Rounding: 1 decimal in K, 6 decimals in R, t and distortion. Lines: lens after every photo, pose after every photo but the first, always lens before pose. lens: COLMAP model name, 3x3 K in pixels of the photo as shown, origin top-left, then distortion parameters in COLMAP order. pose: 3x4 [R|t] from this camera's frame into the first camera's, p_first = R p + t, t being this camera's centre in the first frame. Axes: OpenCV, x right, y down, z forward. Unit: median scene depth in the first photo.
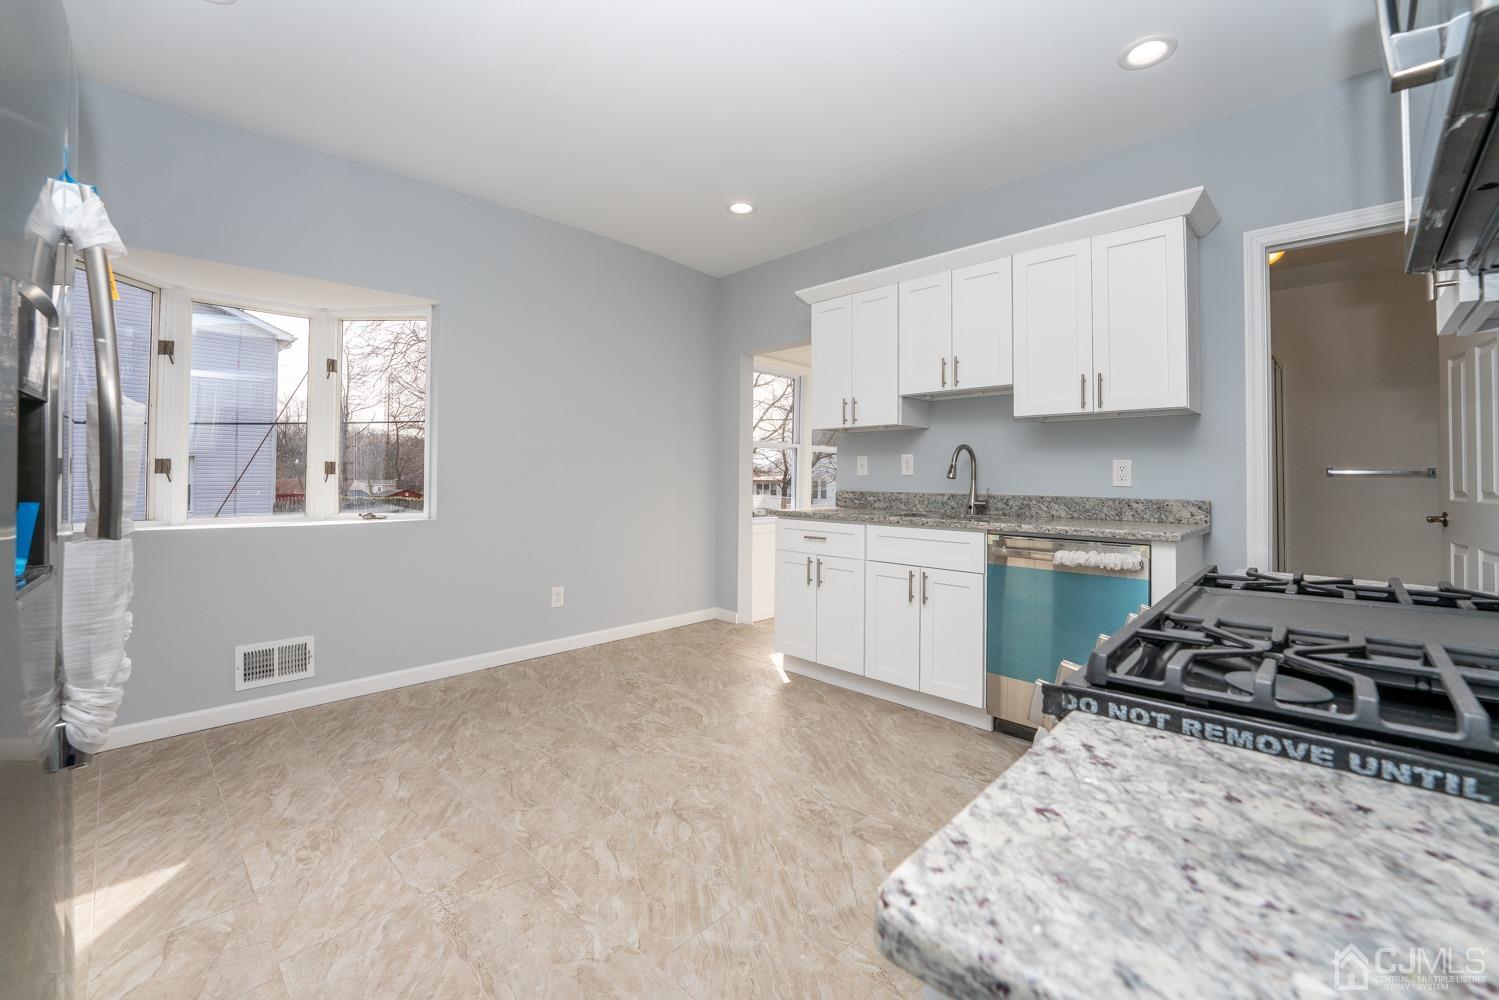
lens RADIAL K [[614.1, 0, 788.5], [0, 614.1, 466.8], [0, 0, 1]] dist [-0.025110, 0.003280]
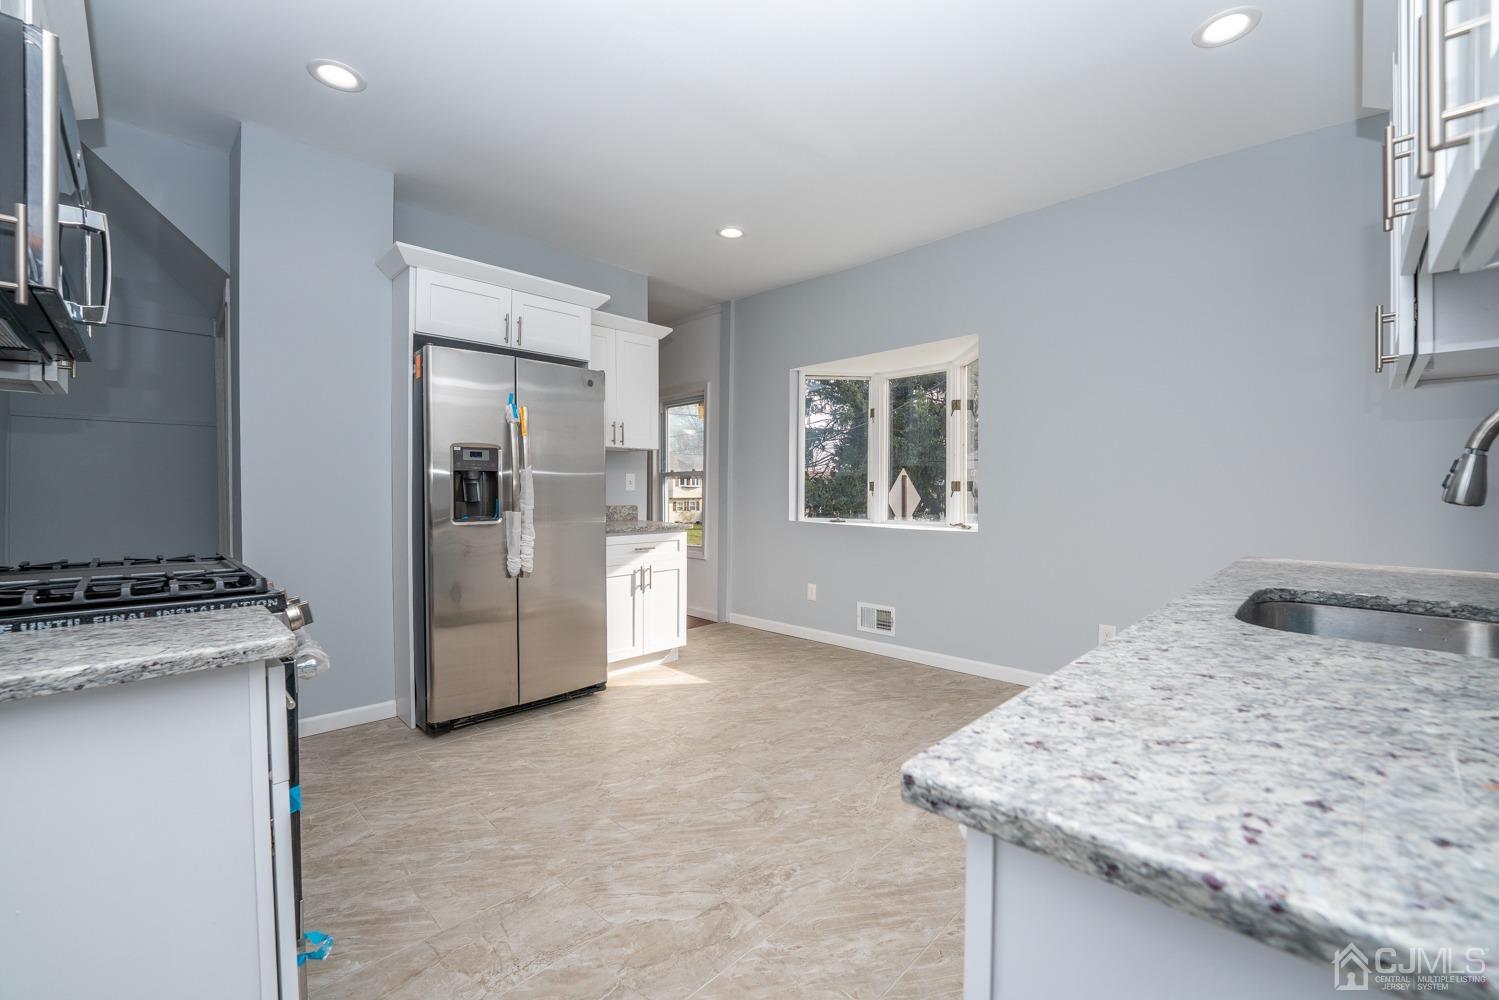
lens RADIAL K [[614.1, 0, 712.4], [0, 614.1, 491.8], [0, 0, 1]] dist [-0.025110, 0.003280]
pose [[-0.067929, -0.001155, -0.997690, 0.661978], [0.015651, 0.999875, -0.002223, 0.015156], [0.997567, -0.015766, -0.067902, 0.721220]]
